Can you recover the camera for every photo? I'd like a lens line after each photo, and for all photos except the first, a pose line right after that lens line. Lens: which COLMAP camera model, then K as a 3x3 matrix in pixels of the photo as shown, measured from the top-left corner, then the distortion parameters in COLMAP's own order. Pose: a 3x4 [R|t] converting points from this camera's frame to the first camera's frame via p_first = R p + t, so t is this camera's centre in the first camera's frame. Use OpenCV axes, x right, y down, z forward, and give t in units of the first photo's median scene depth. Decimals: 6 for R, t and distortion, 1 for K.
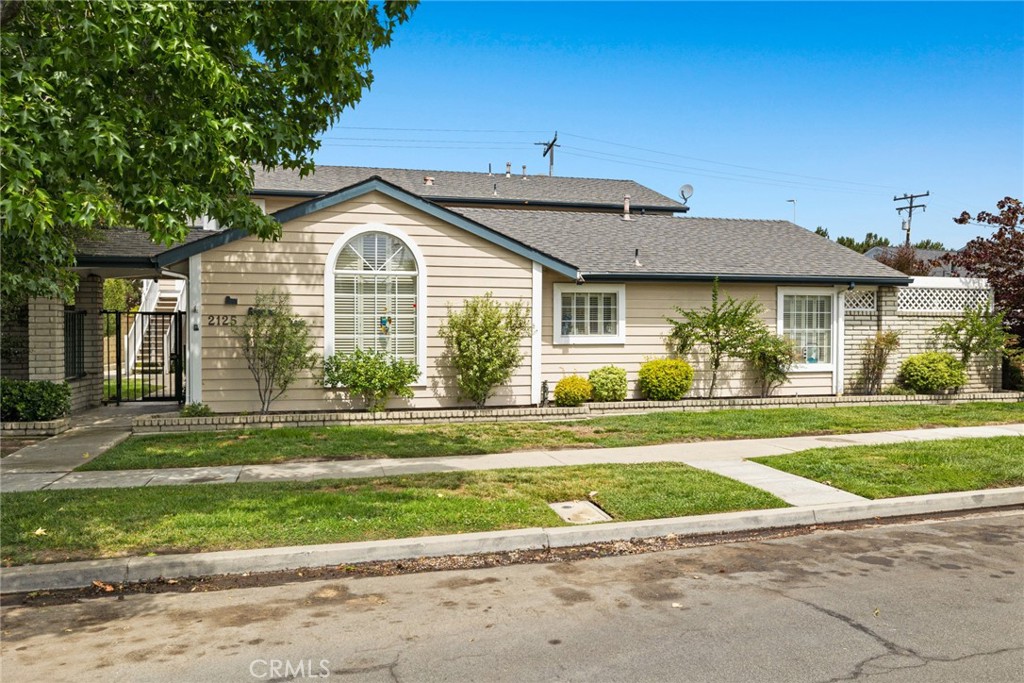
lens RADIAL K [[727.1, 0, 512.5], [0, 727.1, 343.5], [0, 0, 1]] dist [-0.005498, -0.002305]
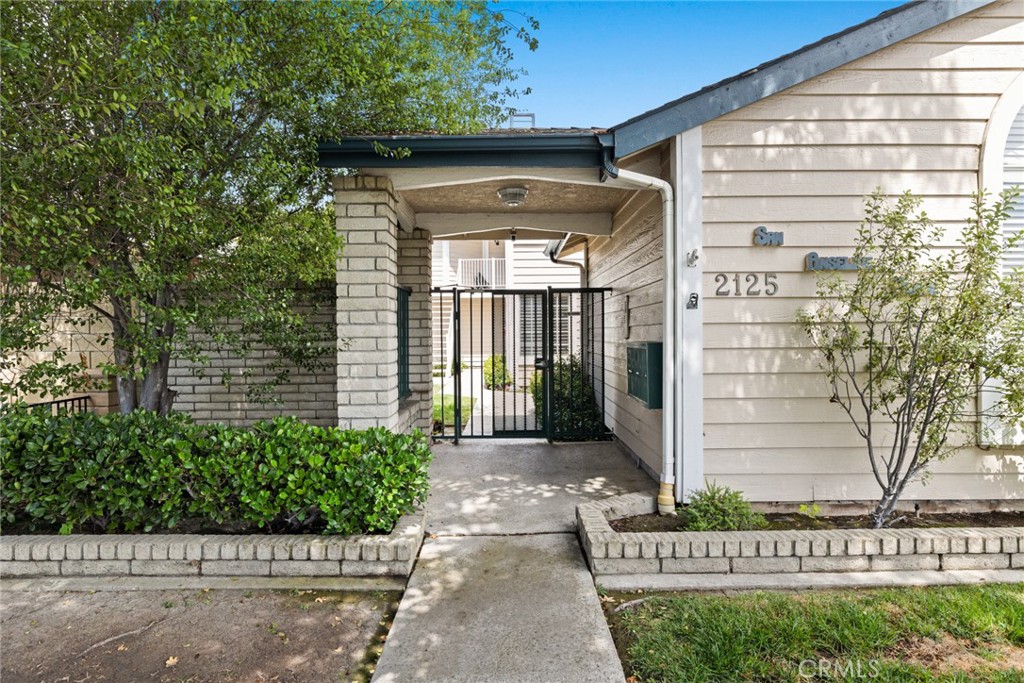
lens RADIAL K [[563.5, 0, 511.7], [0, 563.5, 339.2], [0, 0, 1]] dist [0.000285, 0.000494]
pose [[0.972501, -0.005669, -0.232829, -0.454332], [0.003429, 0.999944, -0.010025, 0.002847], [0.232872, 0.008950, 0.972466, 0.645348]]
